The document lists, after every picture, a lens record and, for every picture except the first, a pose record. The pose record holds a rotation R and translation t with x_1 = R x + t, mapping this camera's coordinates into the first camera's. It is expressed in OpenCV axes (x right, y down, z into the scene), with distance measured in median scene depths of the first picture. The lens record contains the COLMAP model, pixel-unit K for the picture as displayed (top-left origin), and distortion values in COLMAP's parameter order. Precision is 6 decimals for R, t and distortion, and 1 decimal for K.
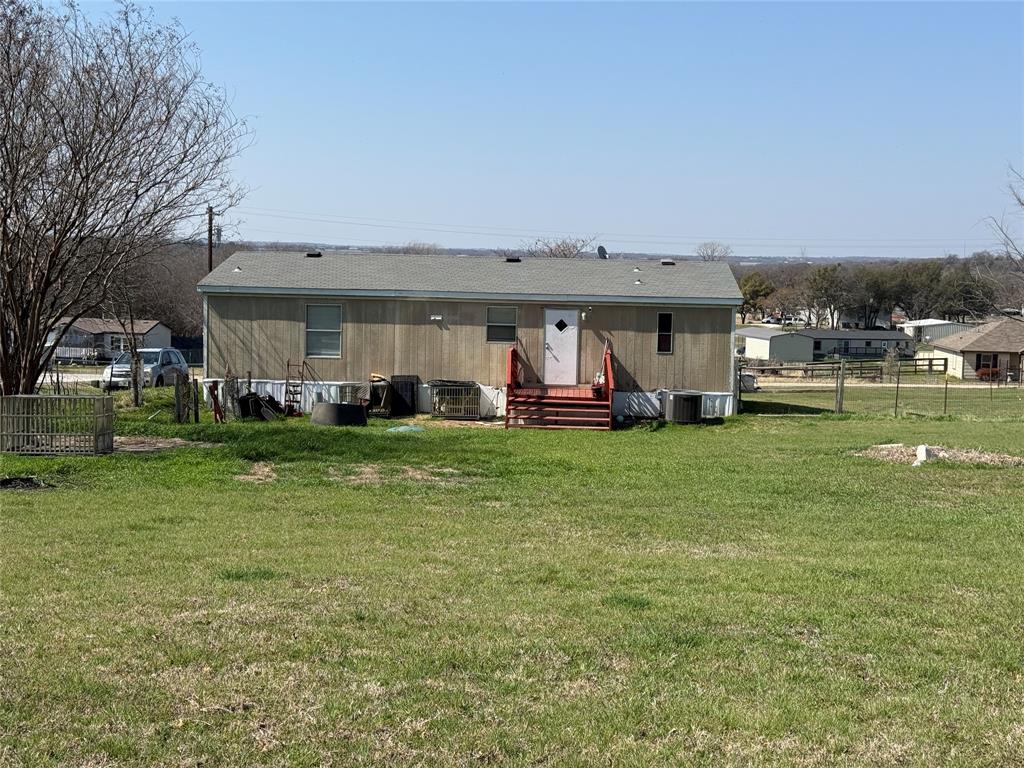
lens RADIAL K [[1456.4, 0, 511.1], [0, 1456.4, 389.1], [0, 0, 1]] dist [0.048952, 0.000000]
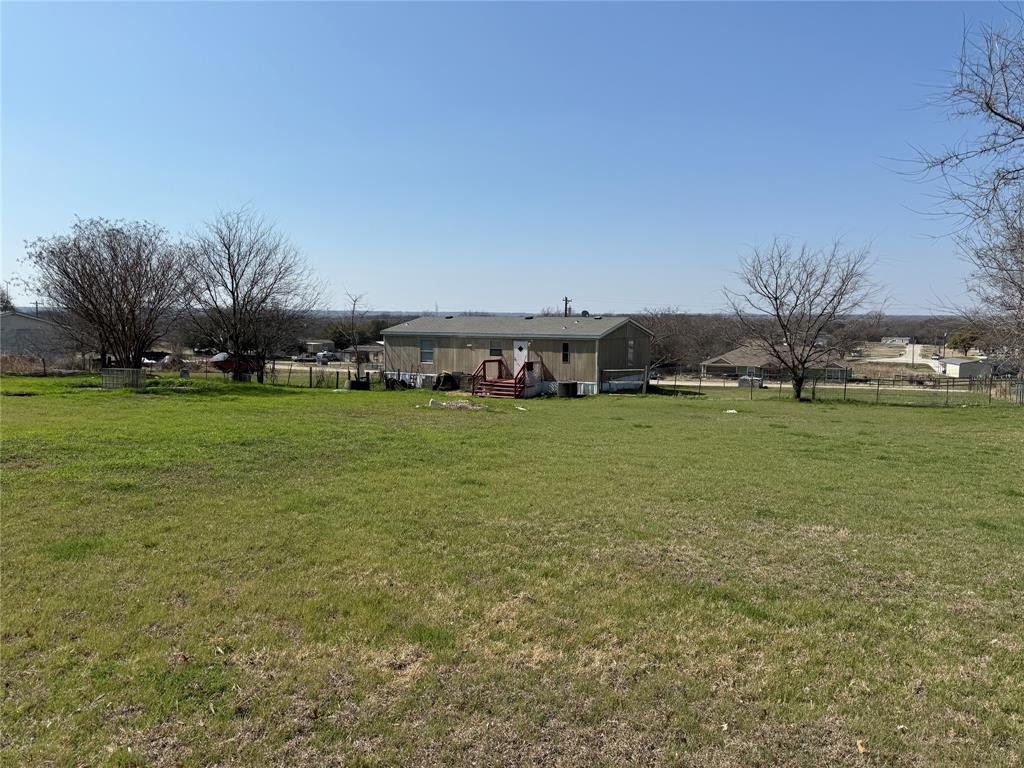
lens RADIAL K [[728.8, 0, 514.9], [0, 728.8, 385.2], [0, 0, 1]] dist [0.064122, -0.058523]
pose [[0.895559, 0.022916, -0.444353, 0.493476], [-0.025379, 0.999678, 0.000404, 0.008387], [0.444219, 0.010915, 0.895852, 0.058706]]
